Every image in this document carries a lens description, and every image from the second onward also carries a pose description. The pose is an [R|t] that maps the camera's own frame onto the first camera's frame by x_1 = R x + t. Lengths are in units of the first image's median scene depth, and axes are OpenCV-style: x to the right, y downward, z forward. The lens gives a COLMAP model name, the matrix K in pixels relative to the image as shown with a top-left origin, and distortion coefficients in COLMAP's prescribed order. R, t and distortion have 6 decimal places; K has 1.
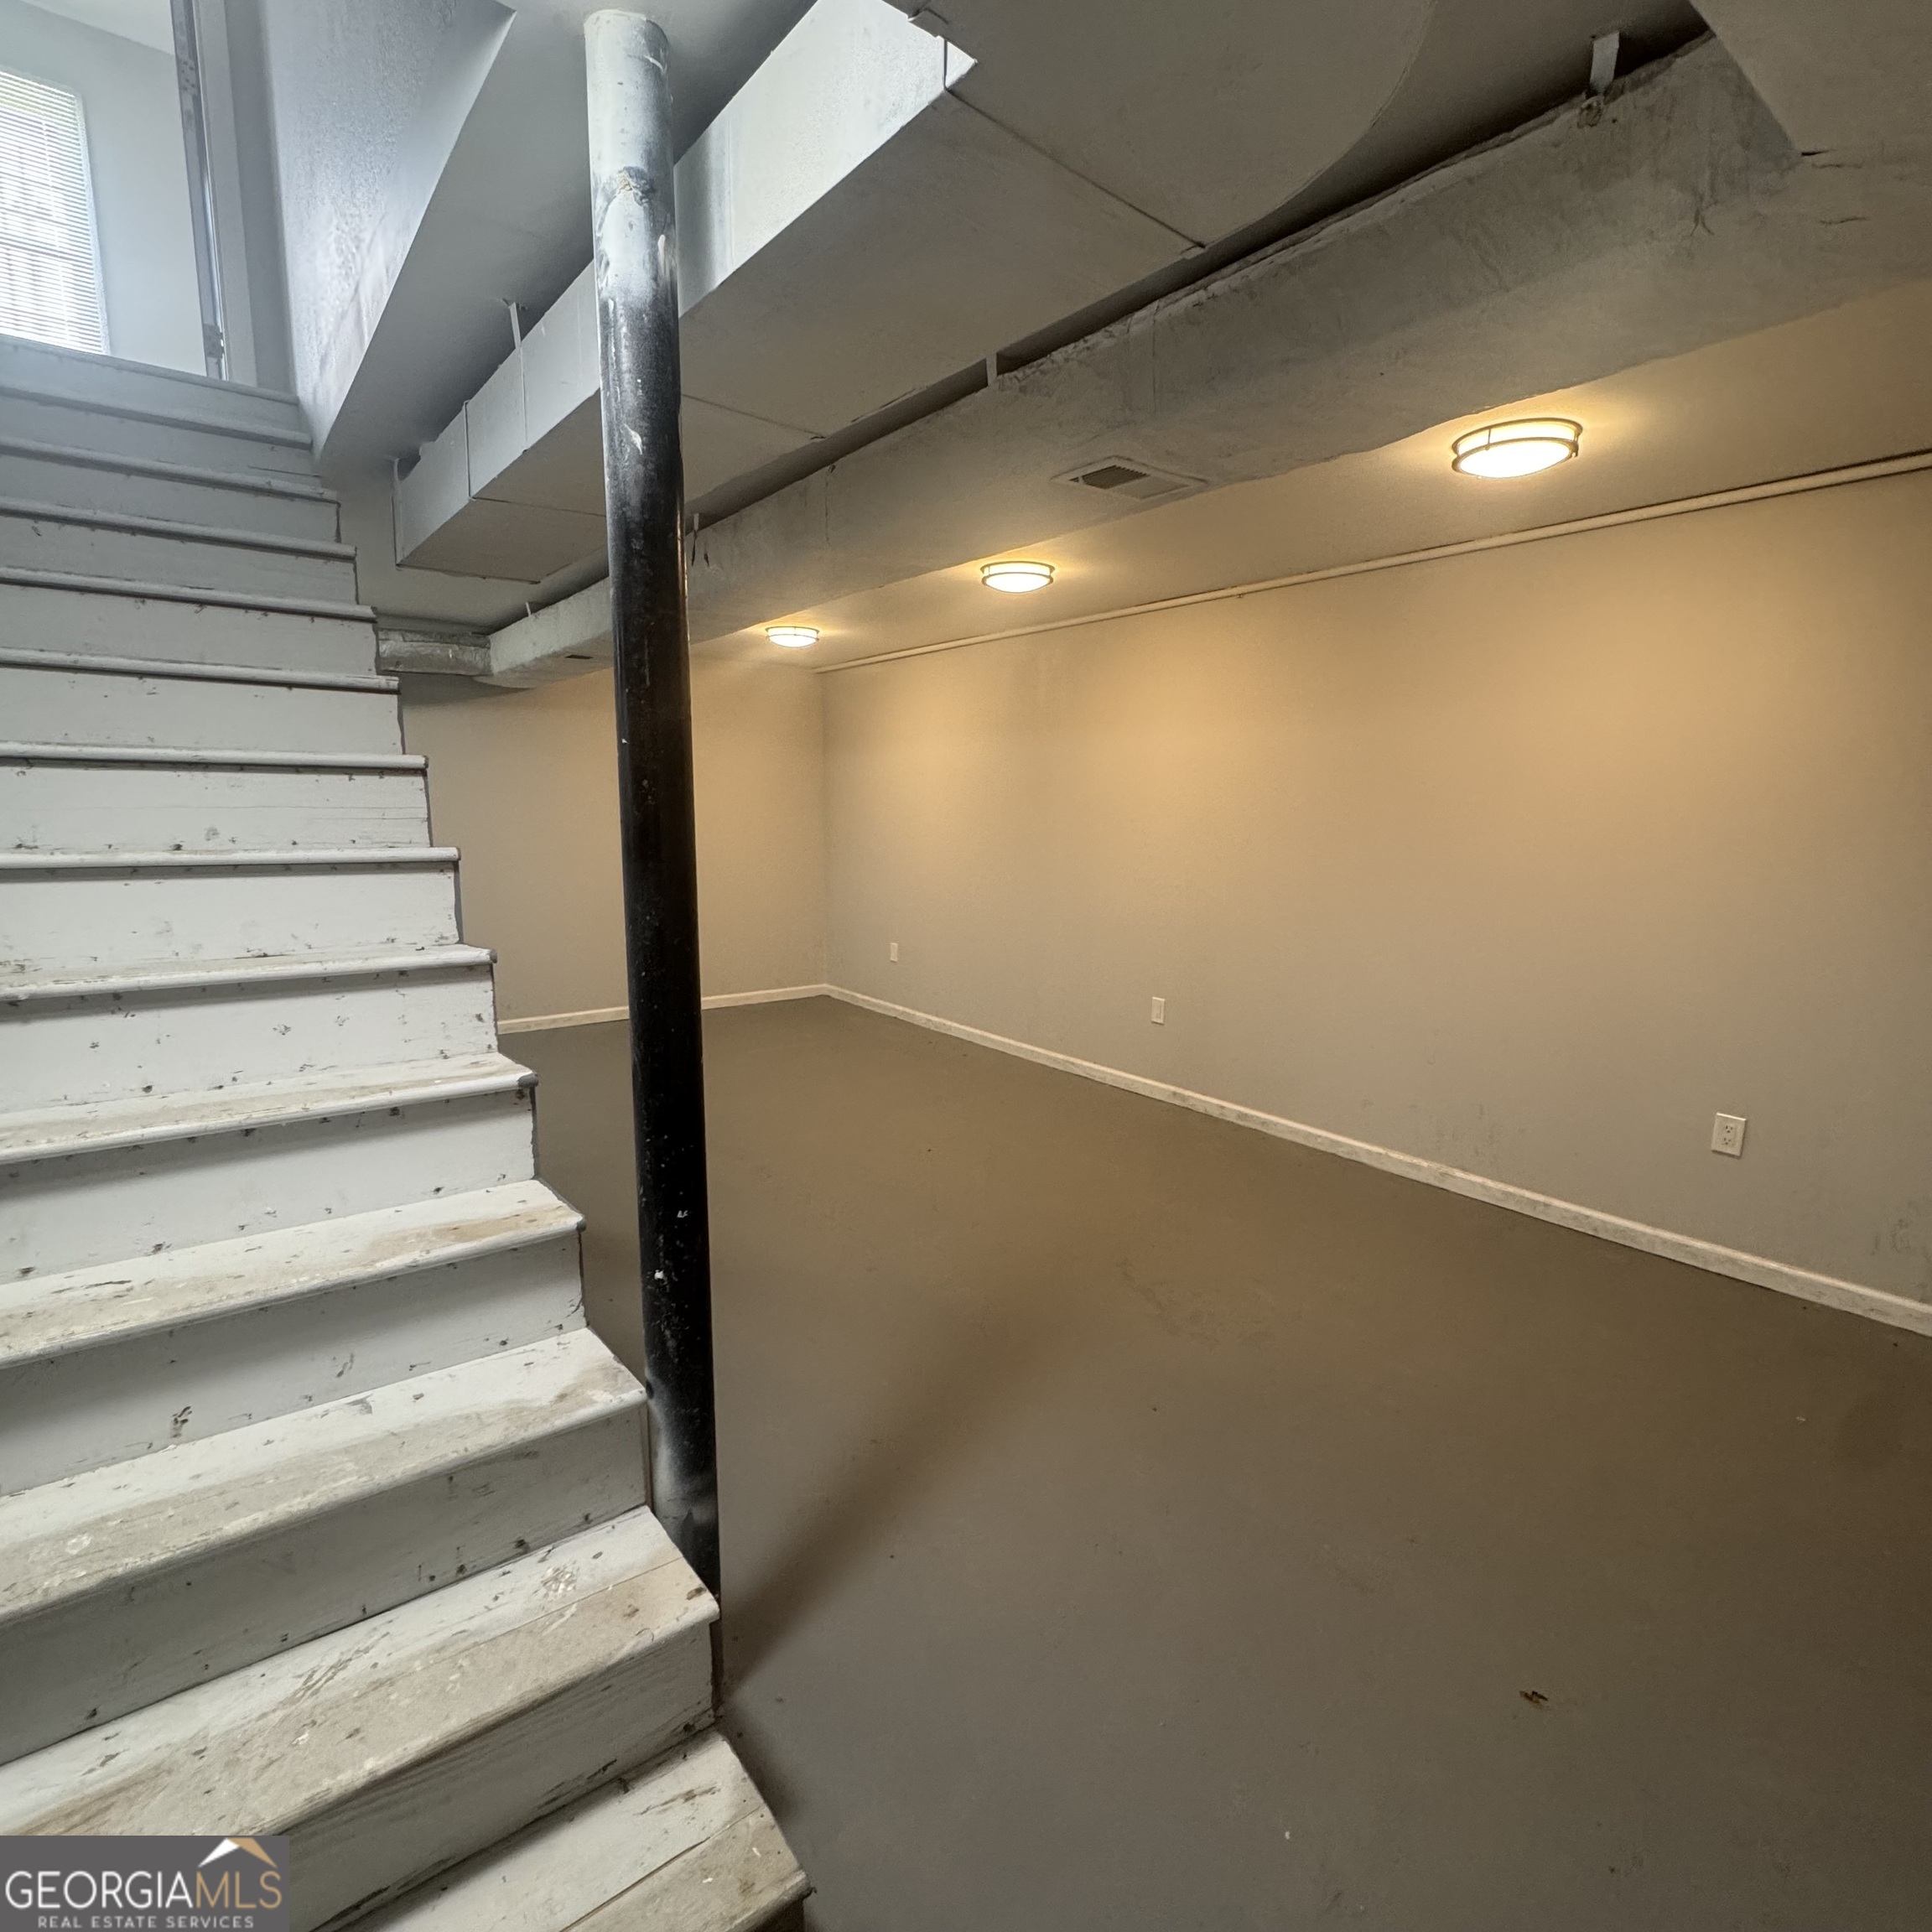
lens RADIAL K [[1033.7, 0, 977.2], [0, 1033.7, 964.7], [0, 0, 1]] dist [-0.003519, 0.001134]
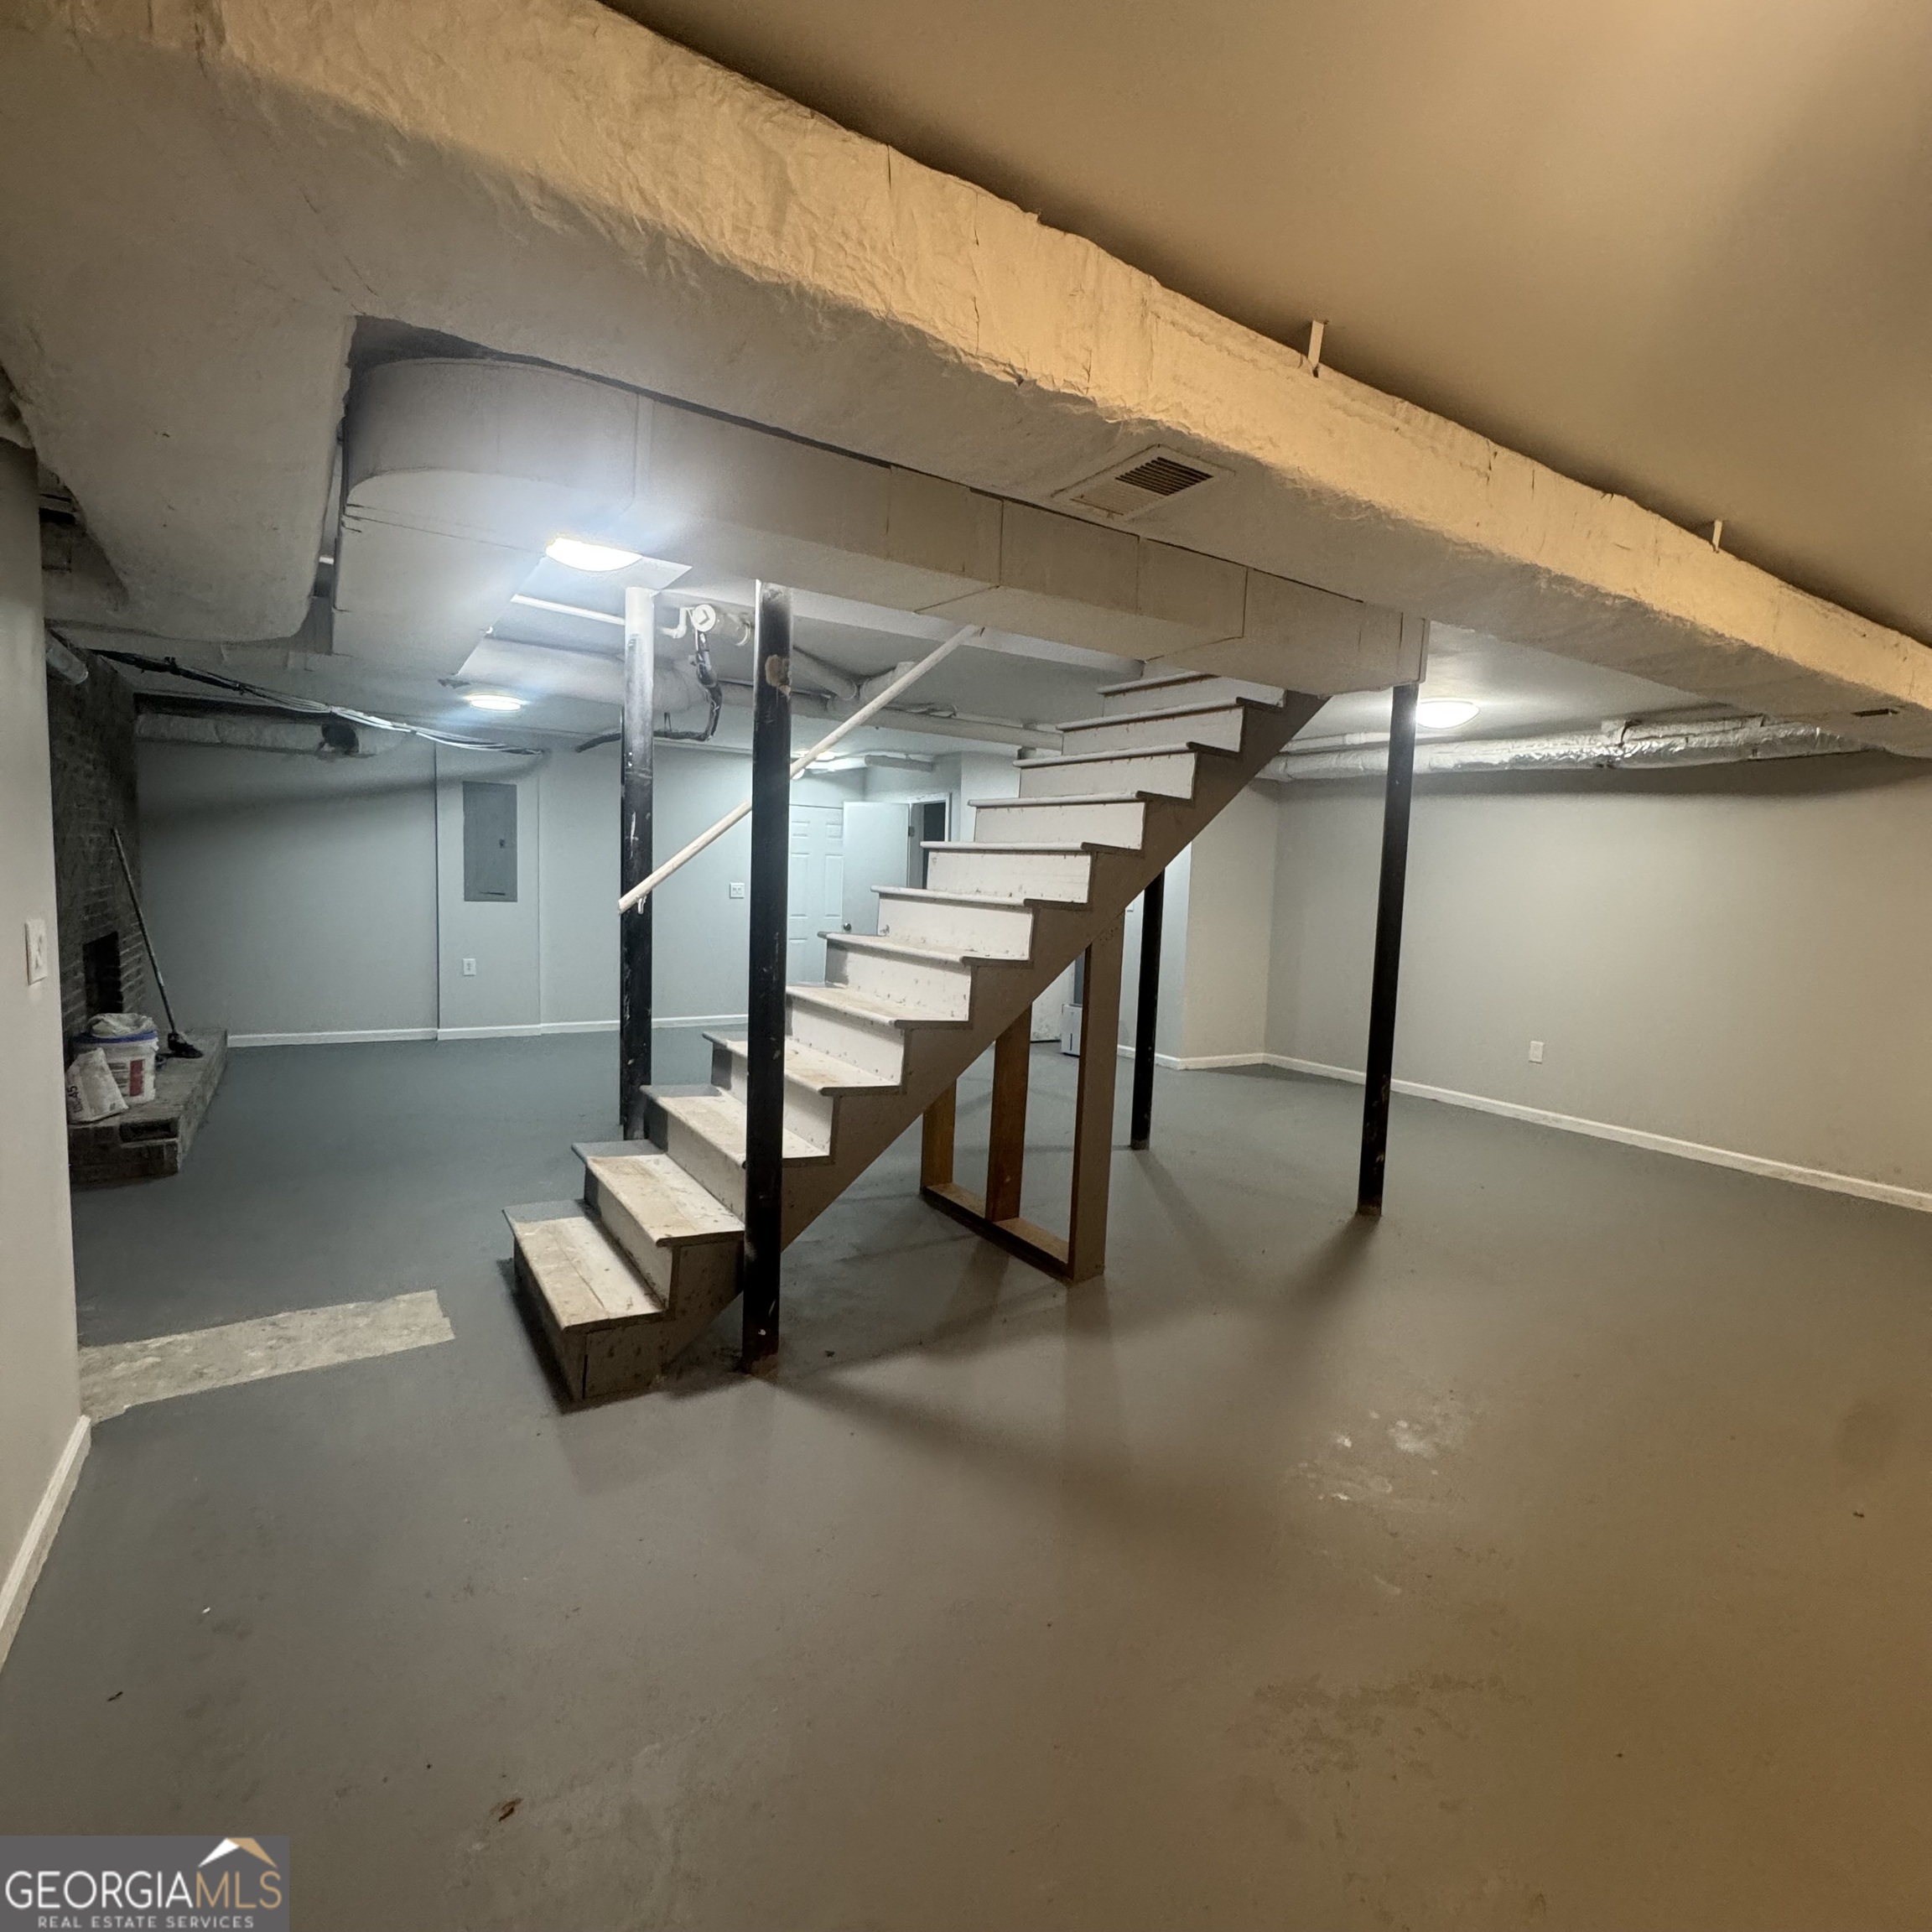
lens RADIAL K [[1033.7, 0, 977.2], [0, 1033.7, 964.7], [0, 0, 1]] dist [-0.003519, 0.001134]
pose [[-0.091795, 0.078527, -0.992677, 1.350596], [-0.187023, 0.977786, 0.094643, -0.186972], [0.978057, 0.194341, -0.075069, 1.328619]]
